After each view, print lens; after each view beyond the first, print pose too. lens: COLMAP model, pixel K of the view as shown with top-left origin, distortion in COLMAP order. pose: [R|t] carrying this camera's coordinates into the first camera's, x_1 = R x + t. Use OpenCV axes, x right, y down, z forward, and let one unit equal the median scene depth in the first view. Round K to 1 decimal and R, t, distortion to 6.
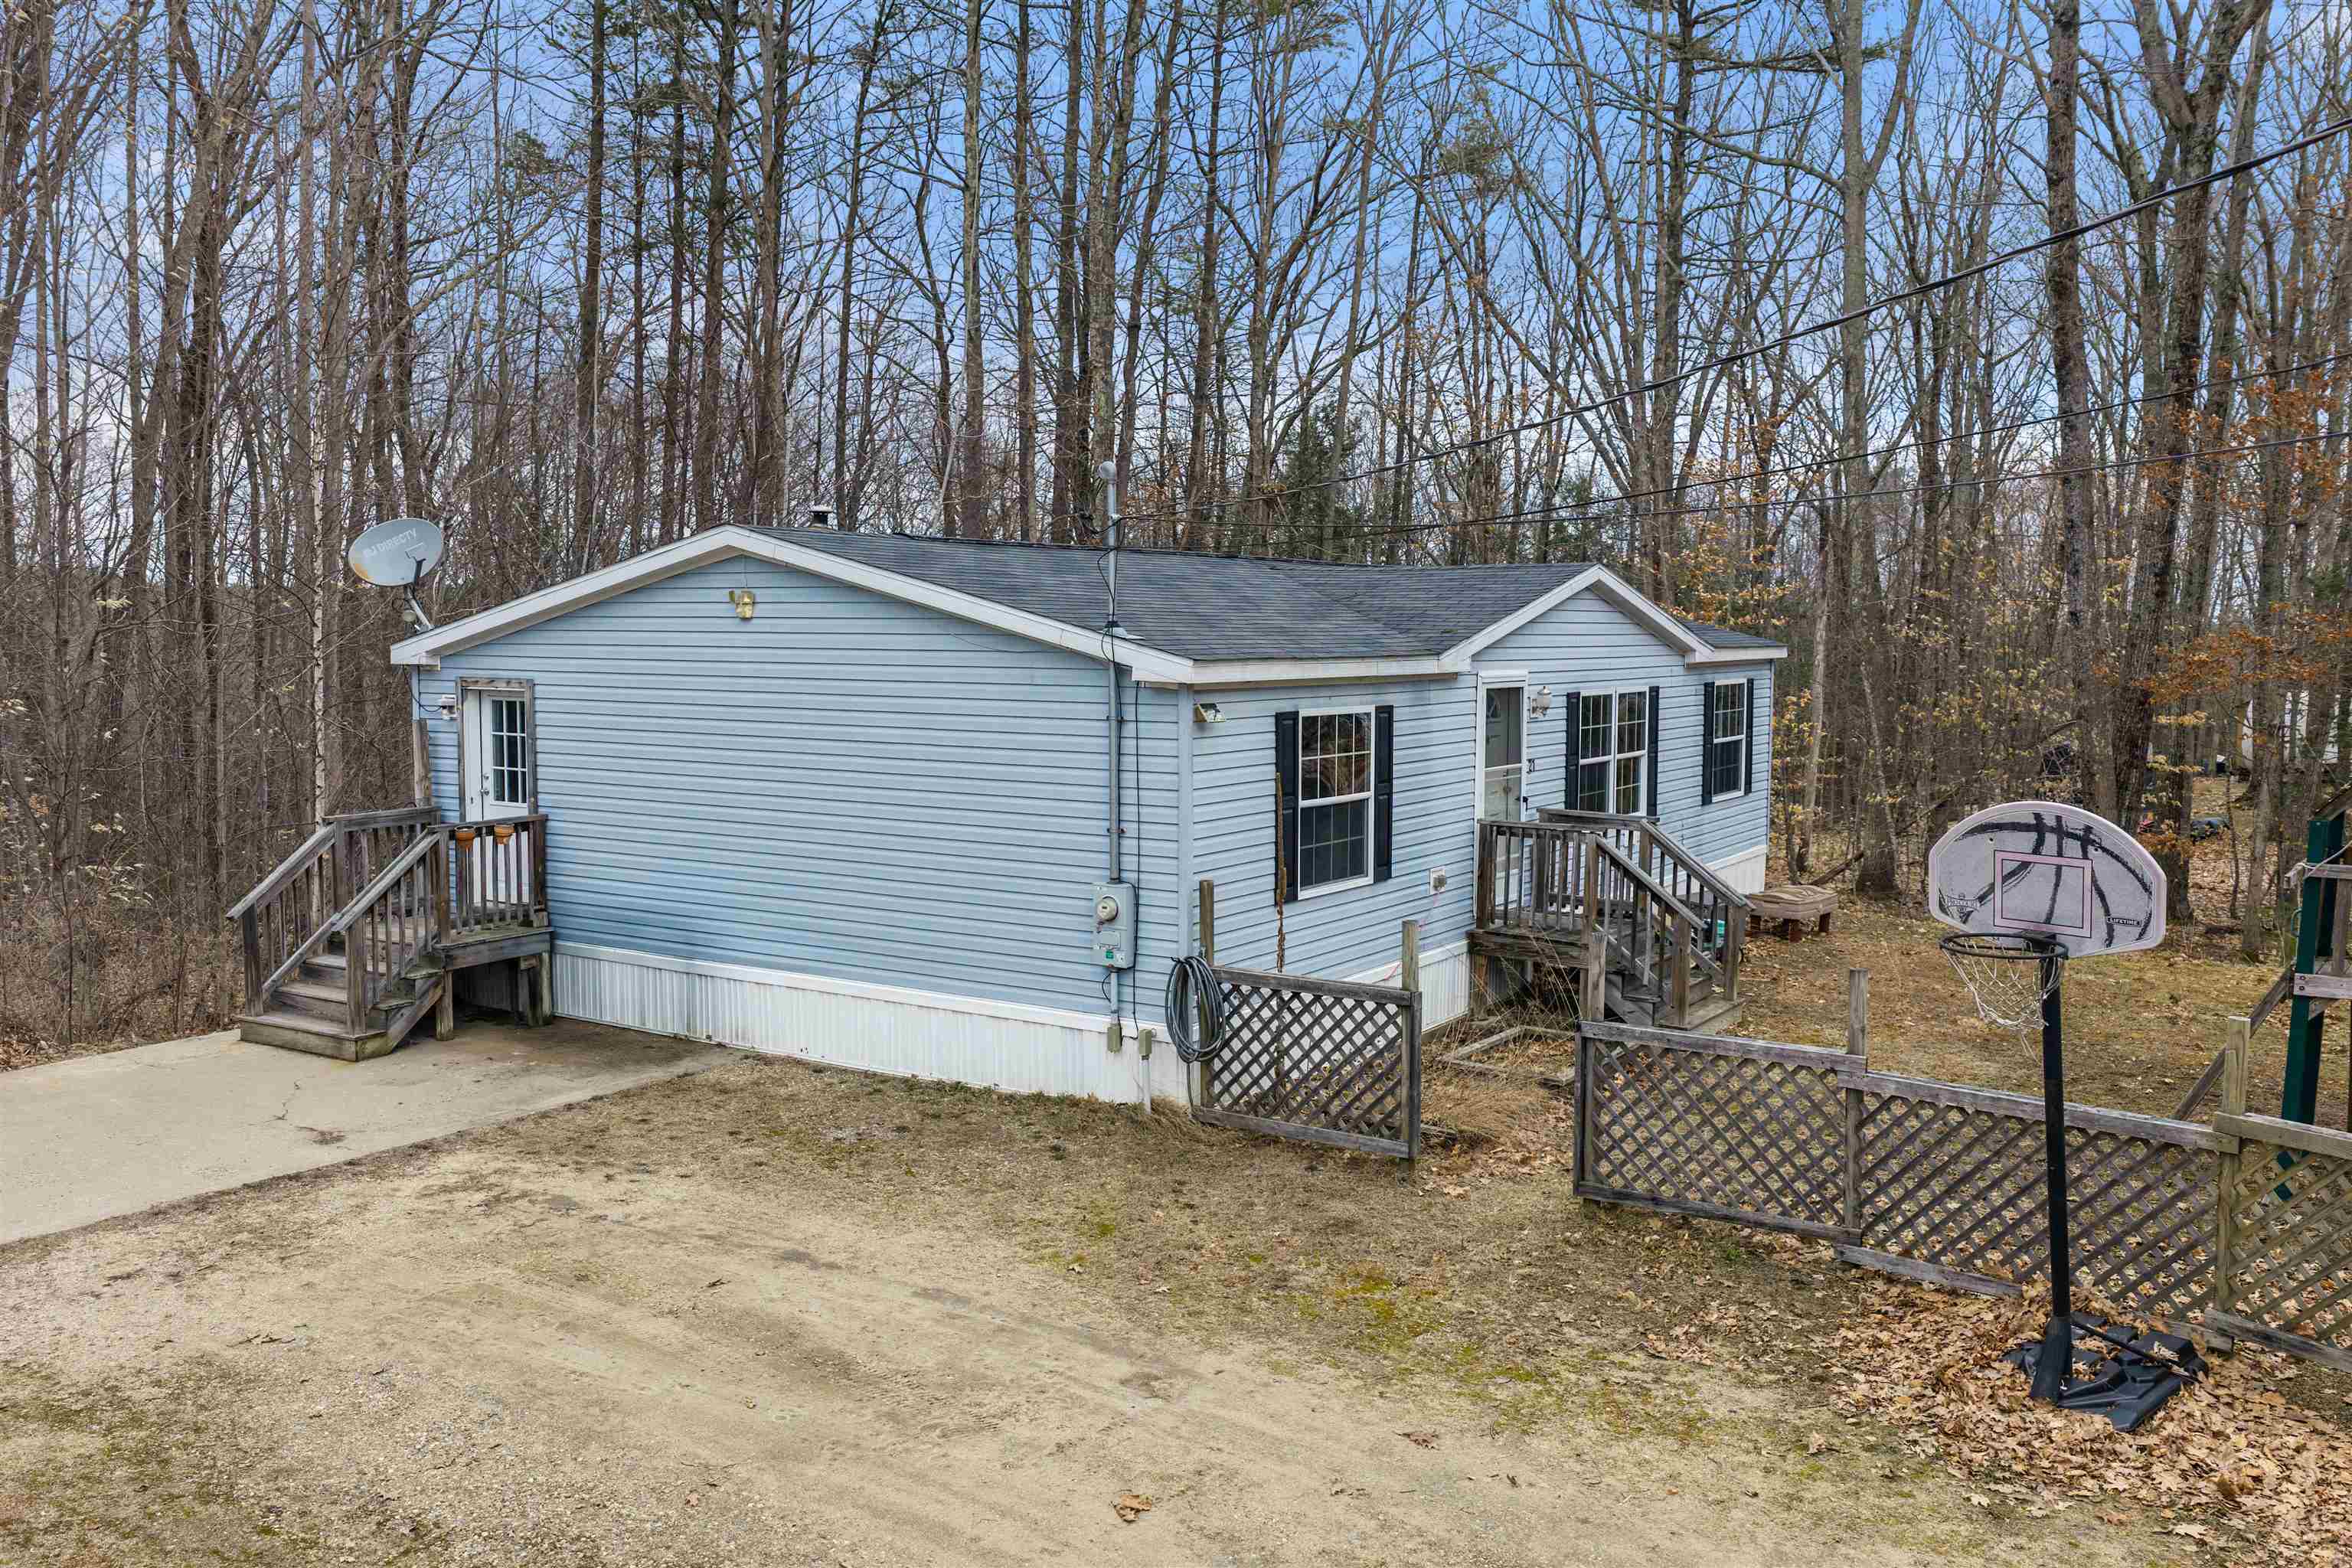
lens RADIAL K [[1943.4, 0, 1176.0], [0, 1943.4, 784.0], [0, 0, 1]] dist [0.002972, -0.005265]
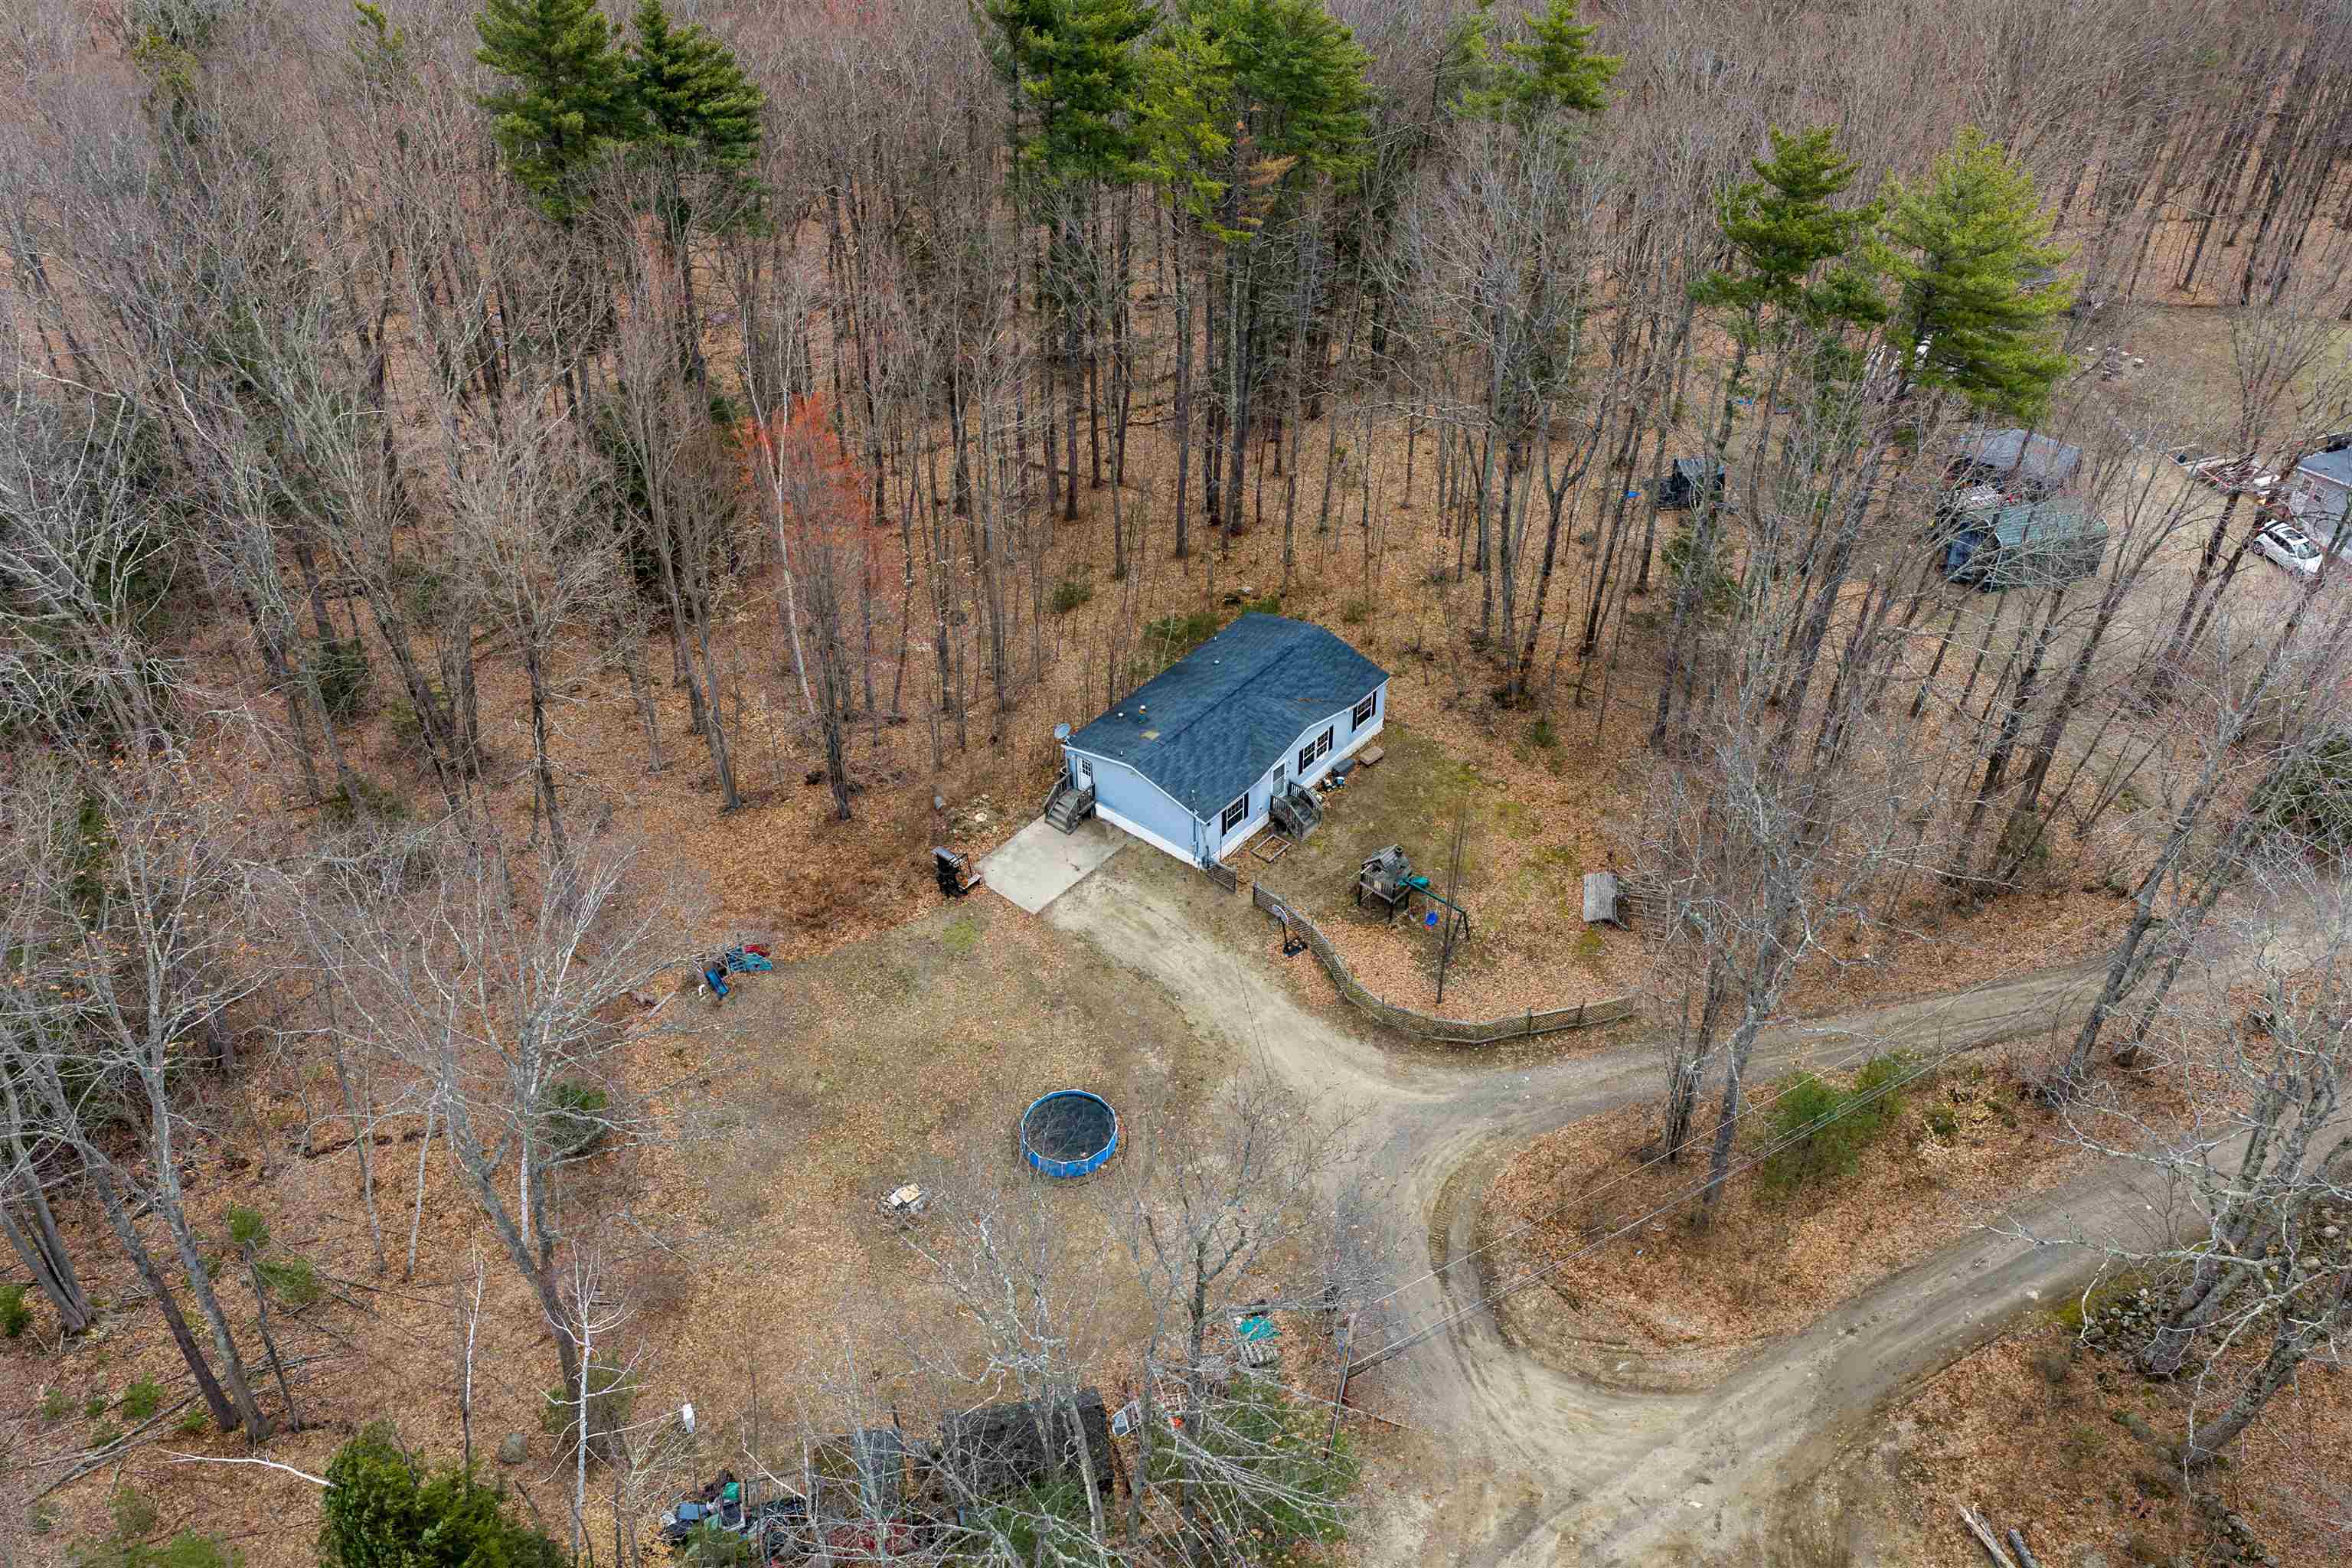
lens RADIAL K [[1943.4, 0, 1176.0], [0, 1943.4, 784.0], [0, 0, 1]] dist [0.002972, -0.005265]
pose [[0.992236, 0.074923, -0.099273, 0.455779], [-0.002353, 0.809356, 0.587314, -3.314218], [0.124351, -0.582521, 0.803248, -3.469924]]
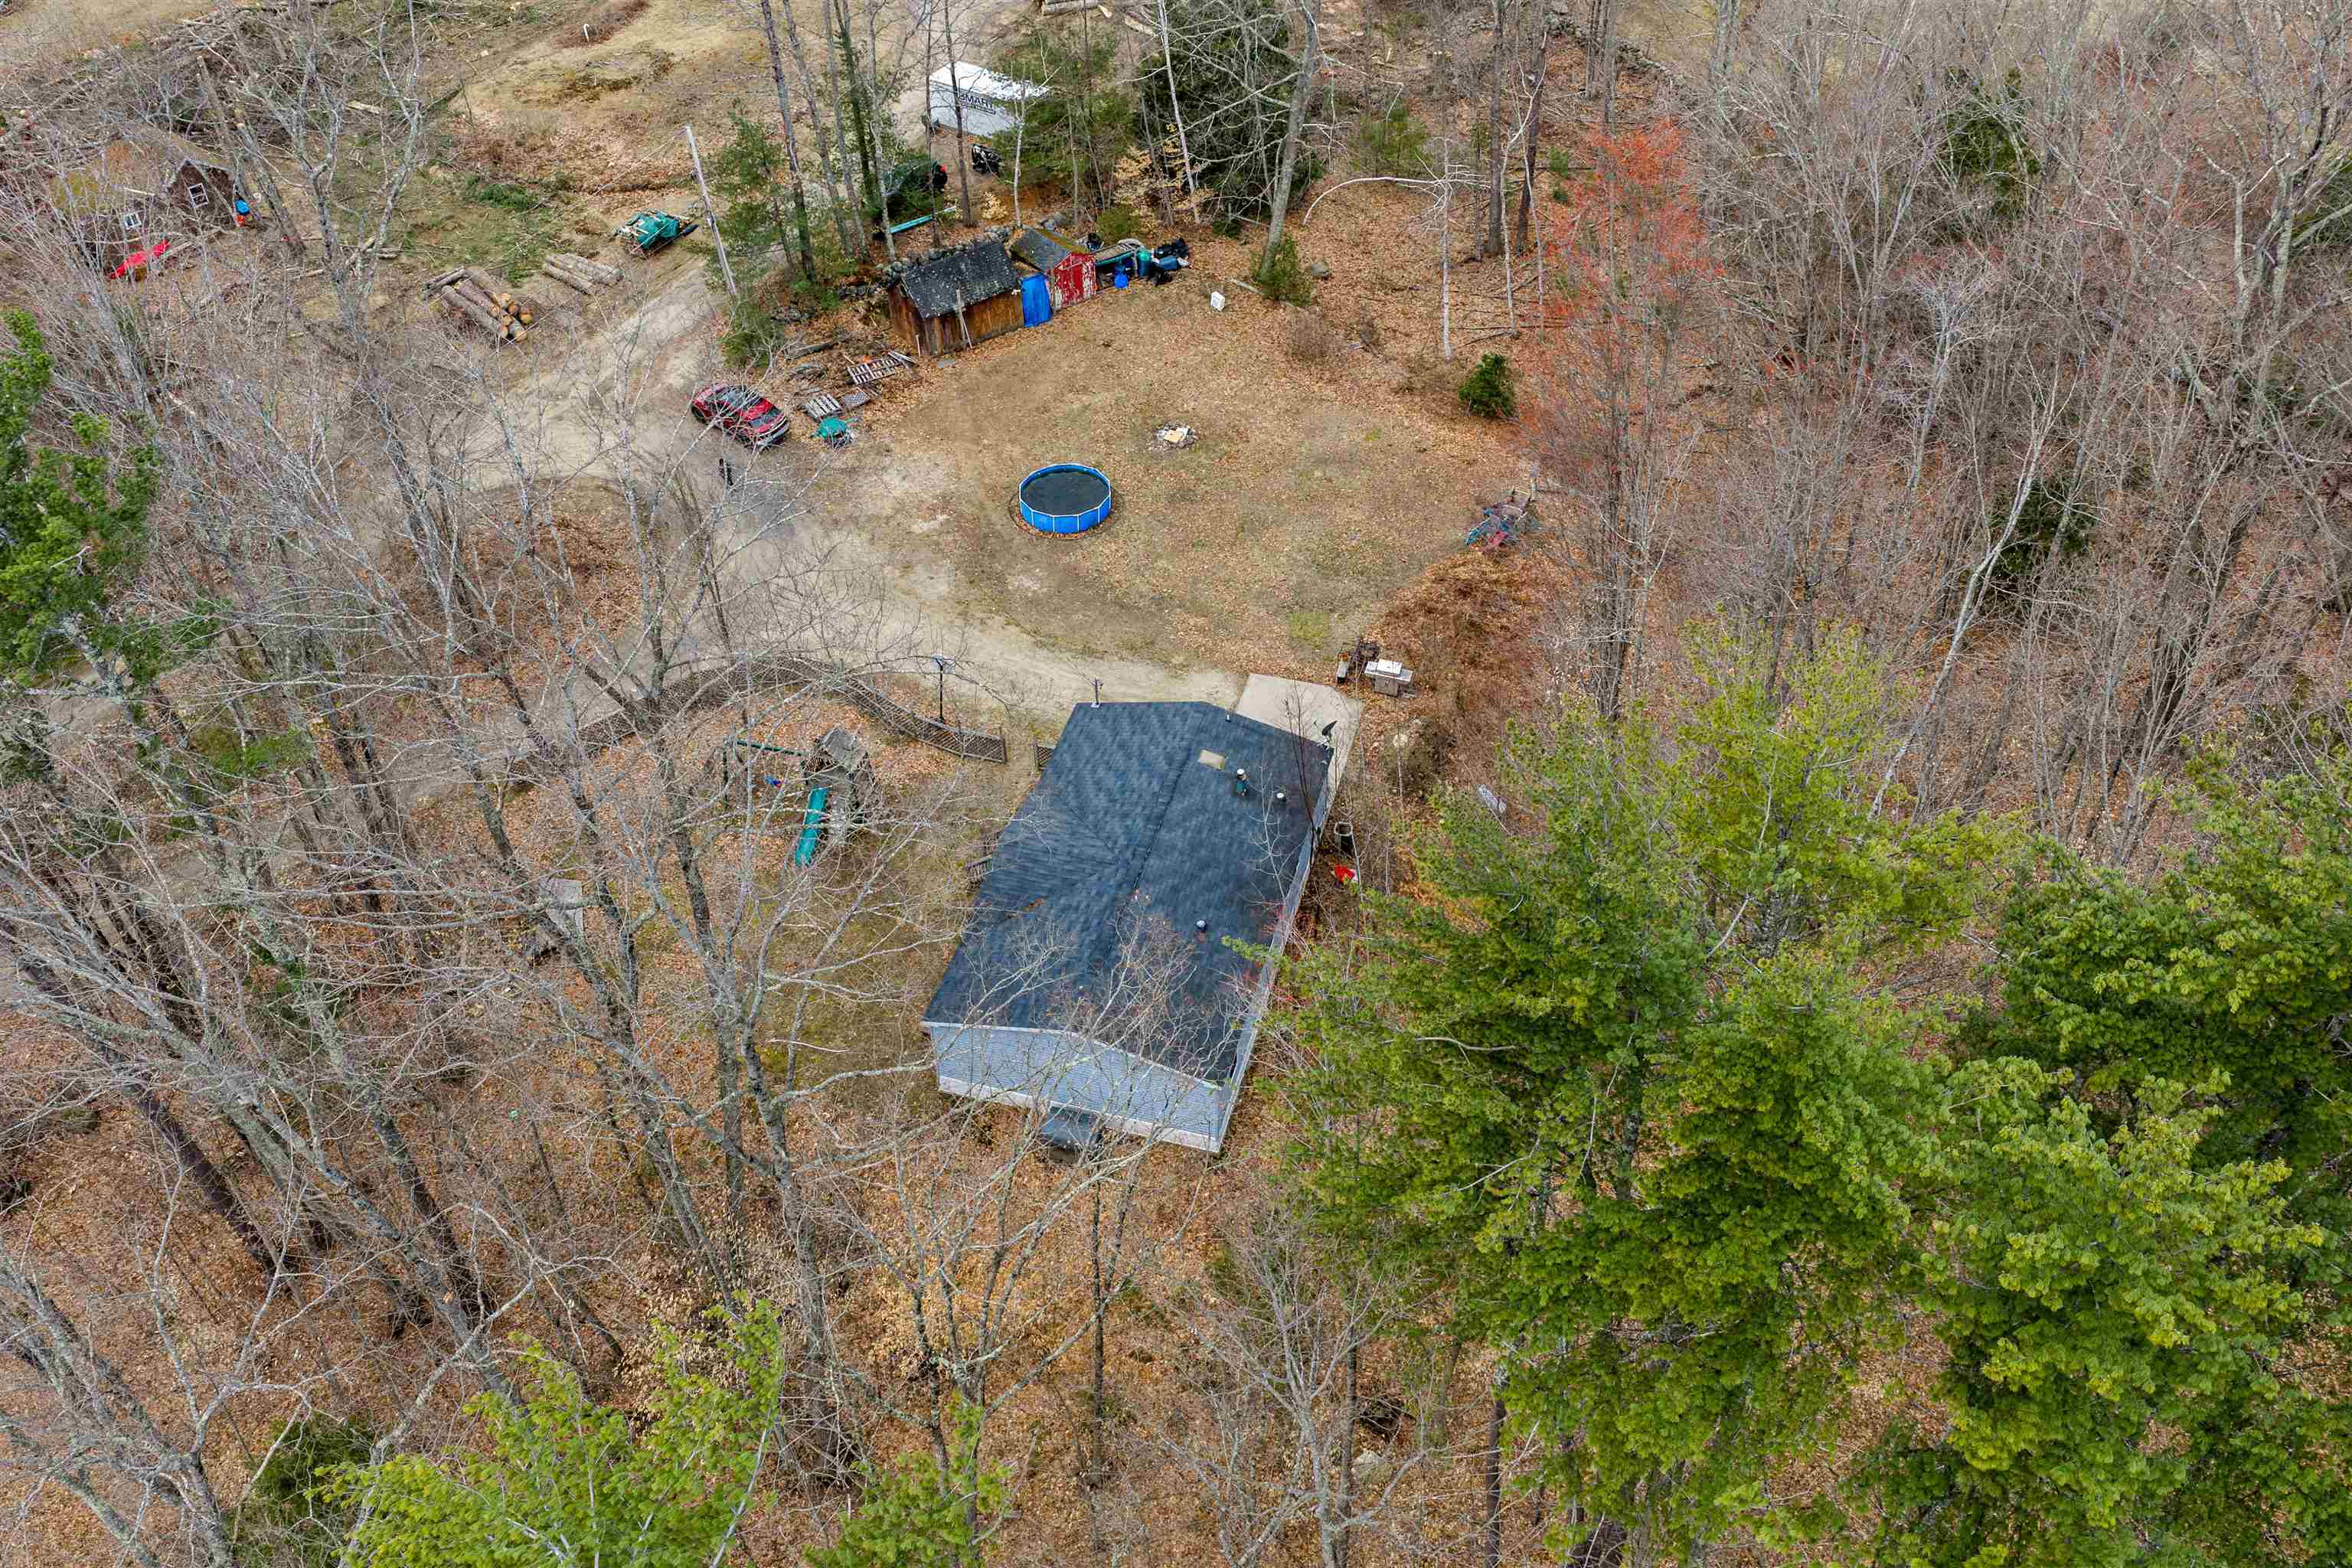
lens RADIAL K [[1943.4, 0, 1176.0], [0, 1943.4, 784.0], [0, 0, 1]] dist [0.002972, -0.005265]
pose [[-0.953917, 0.221580, -0.202347, 0.680713], [0.003879, 0.683382, 0.730051, -2.933355], [0.300045, 0.695623, -0.652749, 3.700323]]
